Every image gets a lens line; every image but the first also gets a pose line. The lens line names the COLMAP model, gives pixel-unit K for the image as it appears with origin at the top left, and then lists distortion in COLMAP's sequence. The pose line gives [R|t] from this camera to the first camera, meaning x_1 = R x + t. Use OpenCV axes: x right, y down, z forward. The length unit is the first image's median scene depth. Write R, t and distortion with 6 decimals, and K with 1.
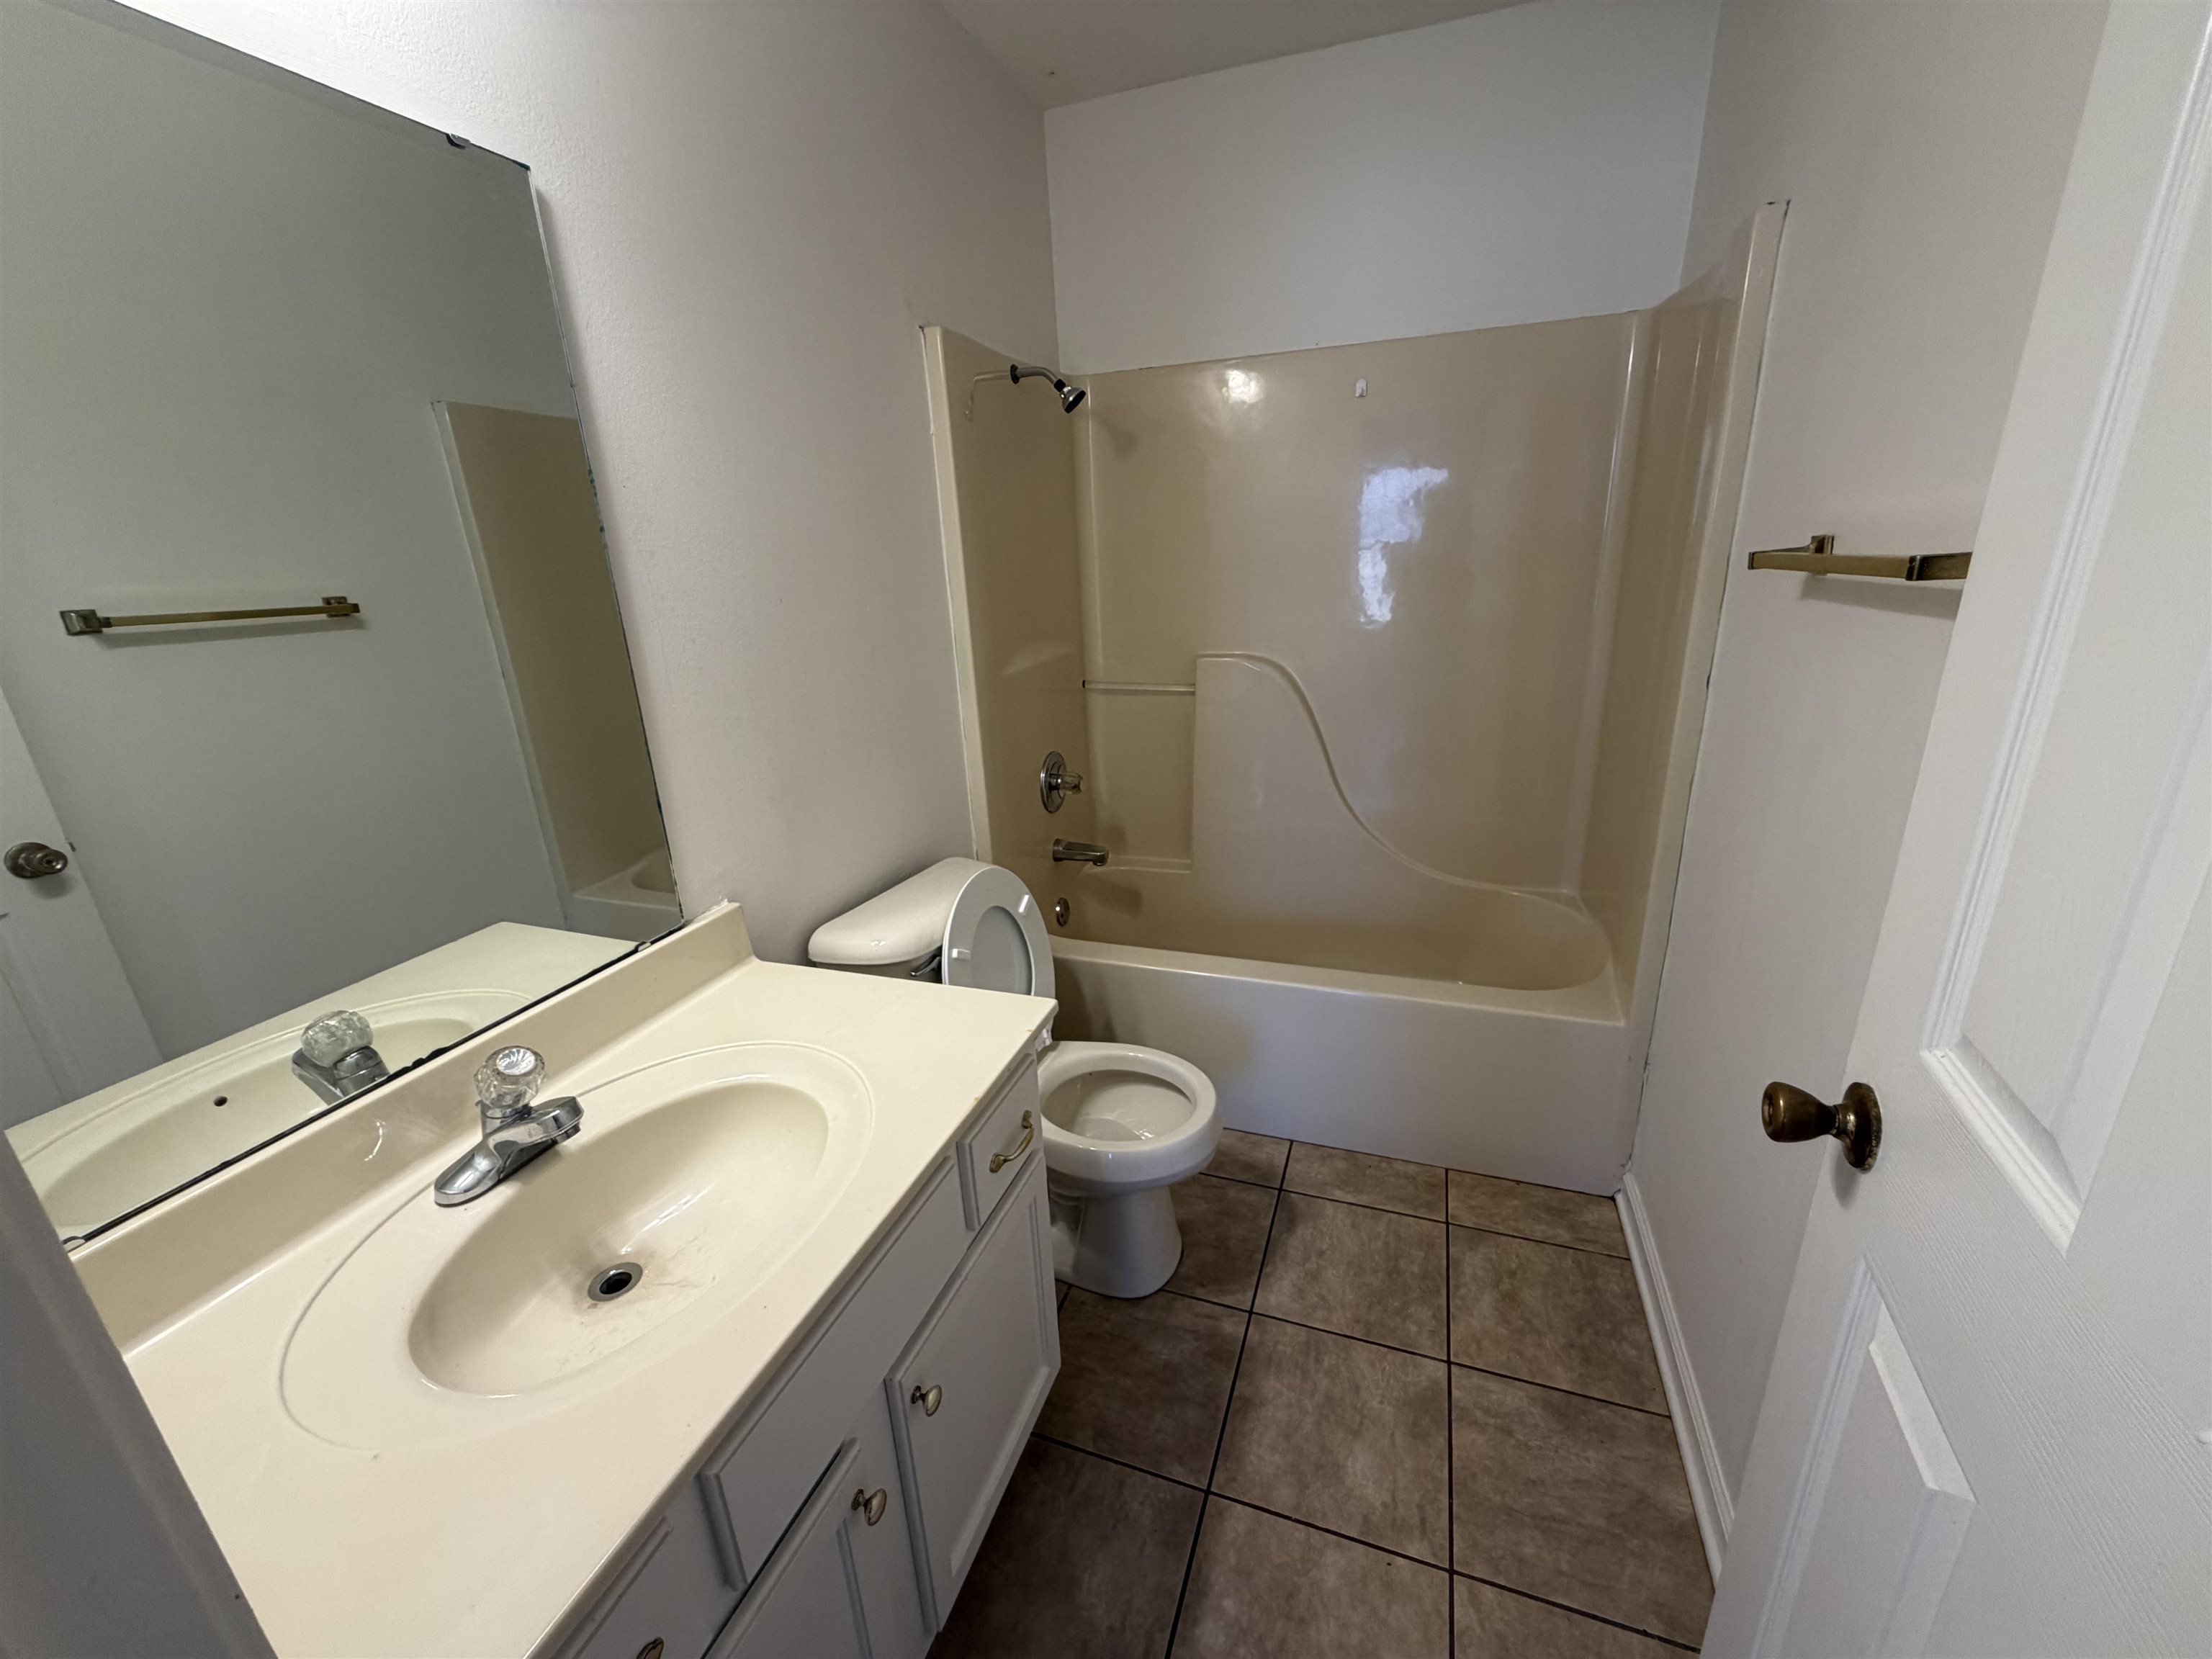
lens RADIAL K [[883.4, 0, 1098.1], [0, 883.4, 834.5], [0, 0, 1]] dist [-0.000498, 0.000159]
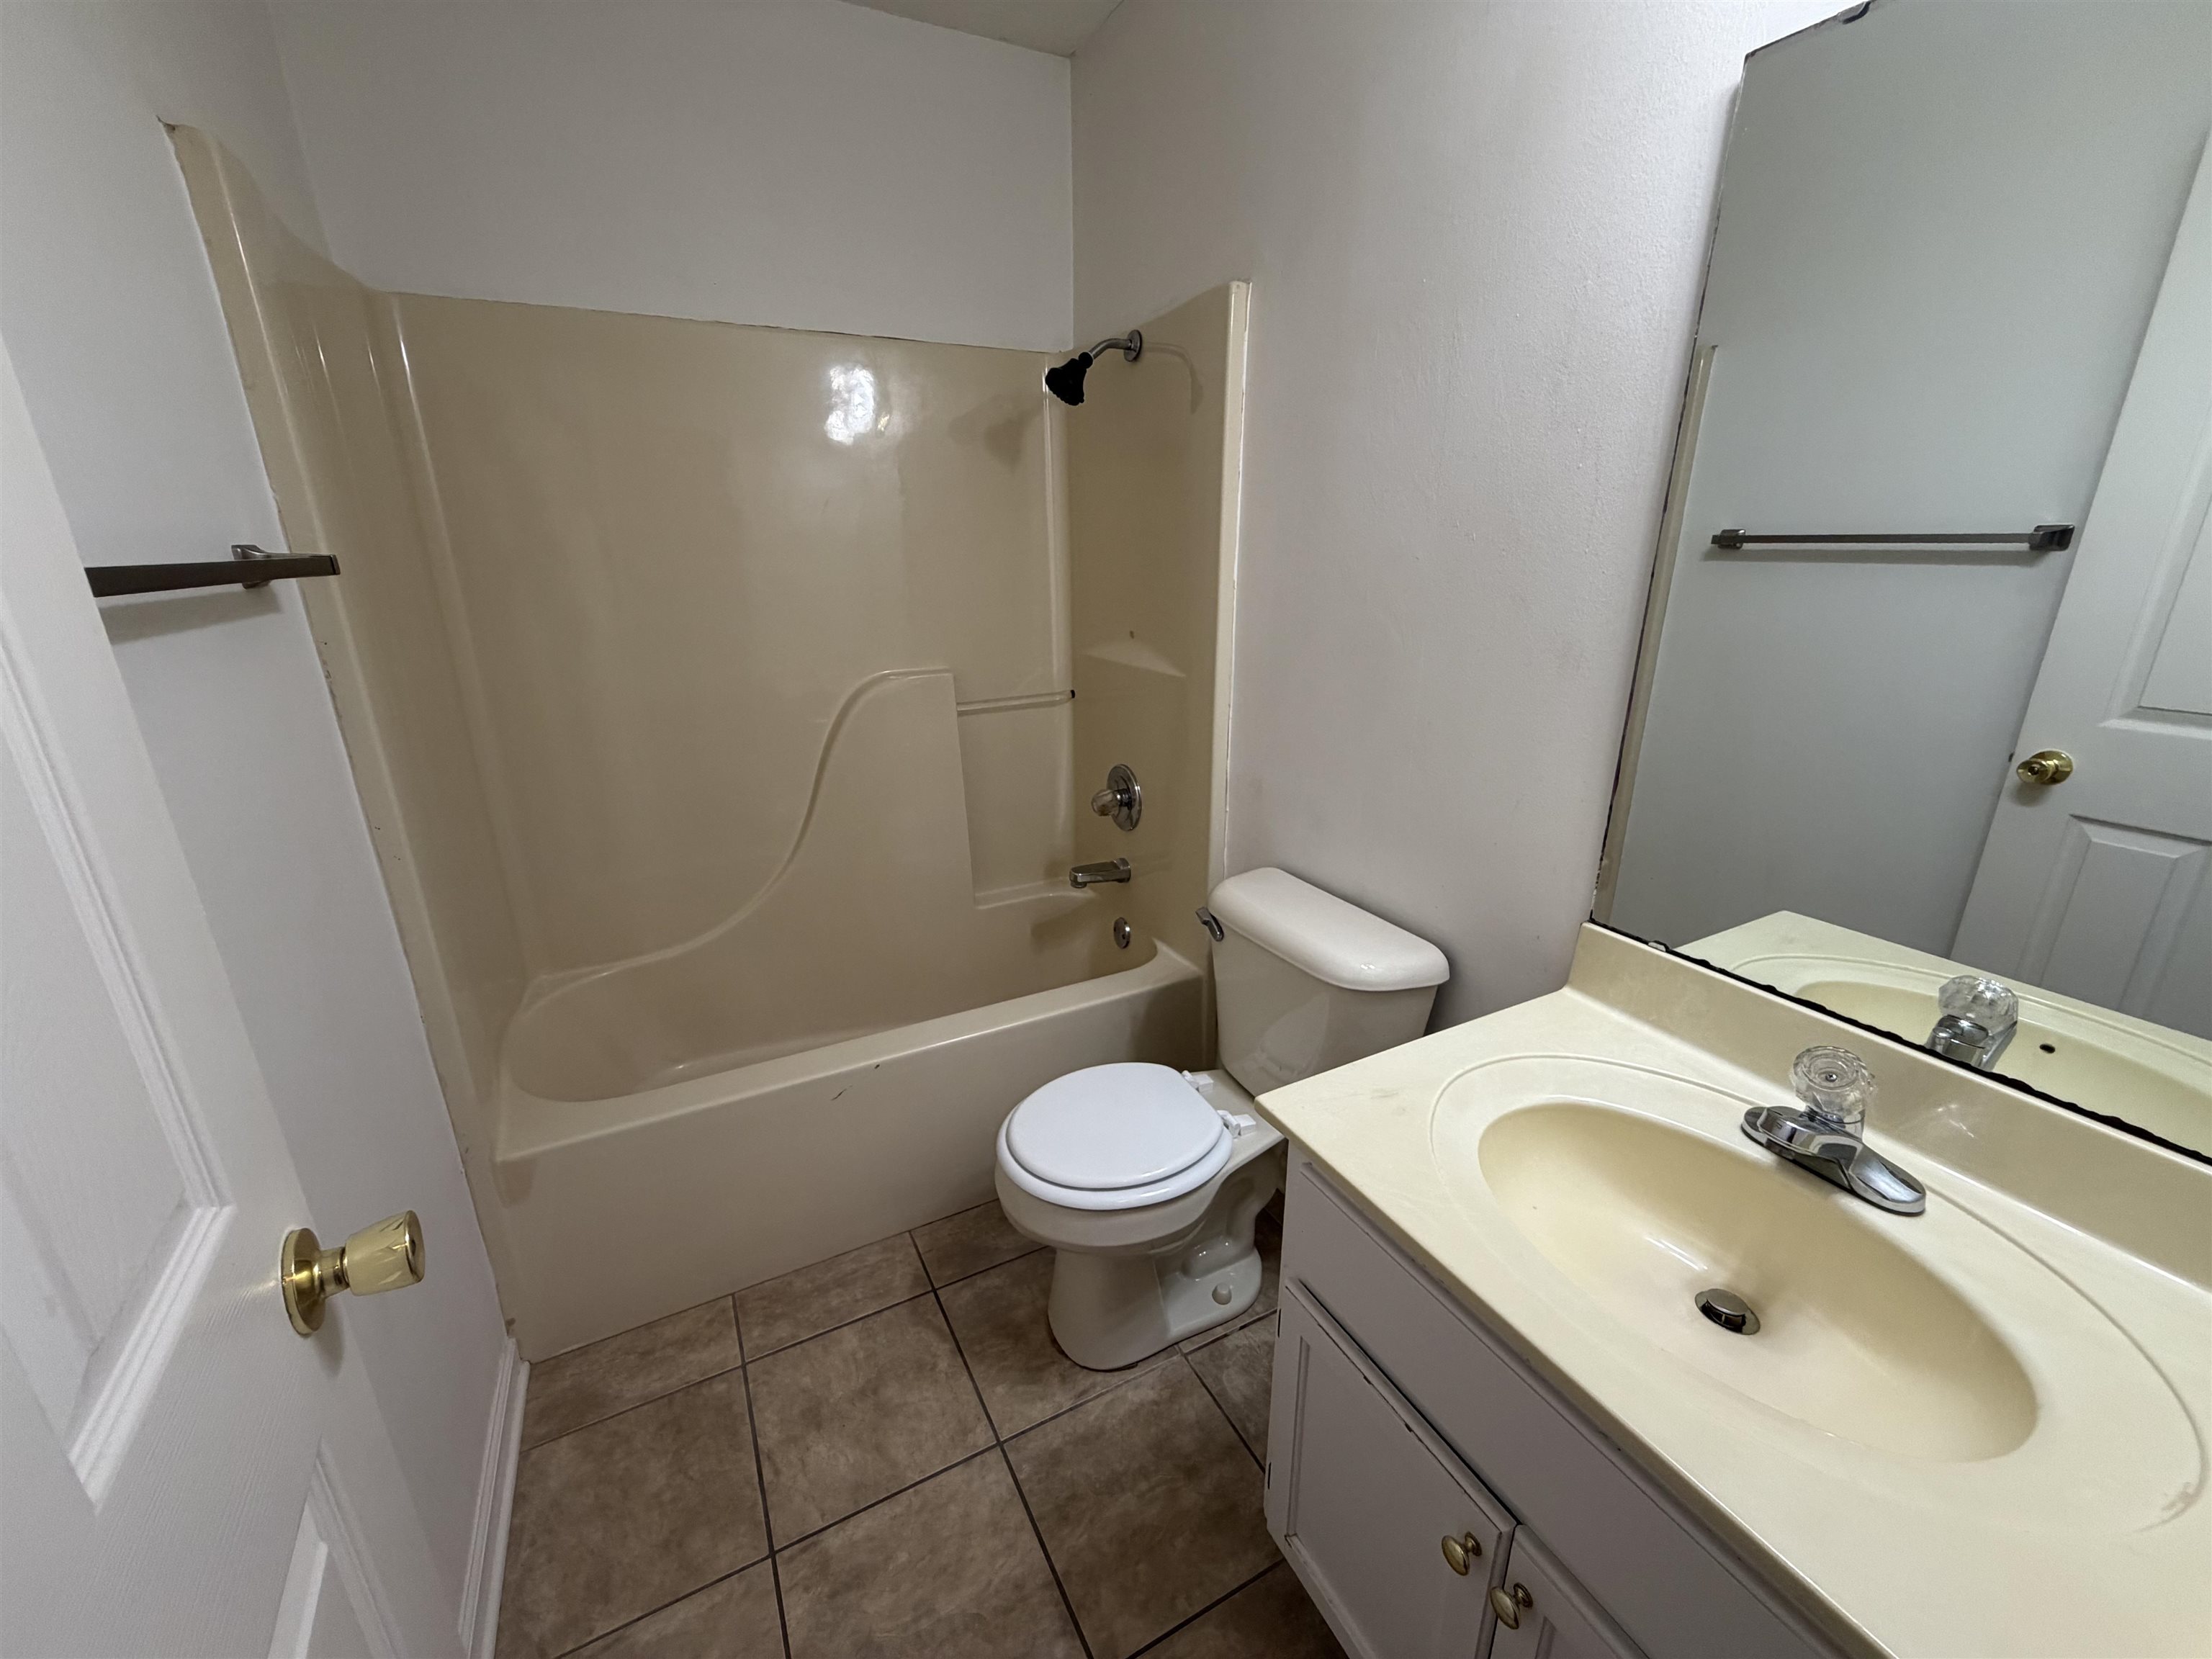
lens RADIAL K [[883.4, 0, 1098.1], [0, 883.4, 834.5], [0, 0, 1]] dist [-0.000498, 0.000159]
pose [[-0.682560, 0.285829, -0.672617, 0.434540], [-0.187738, 0.820887, 0.539350, -0.311767], [0.706305, 0.494414, -0.506644, 0.915264]]
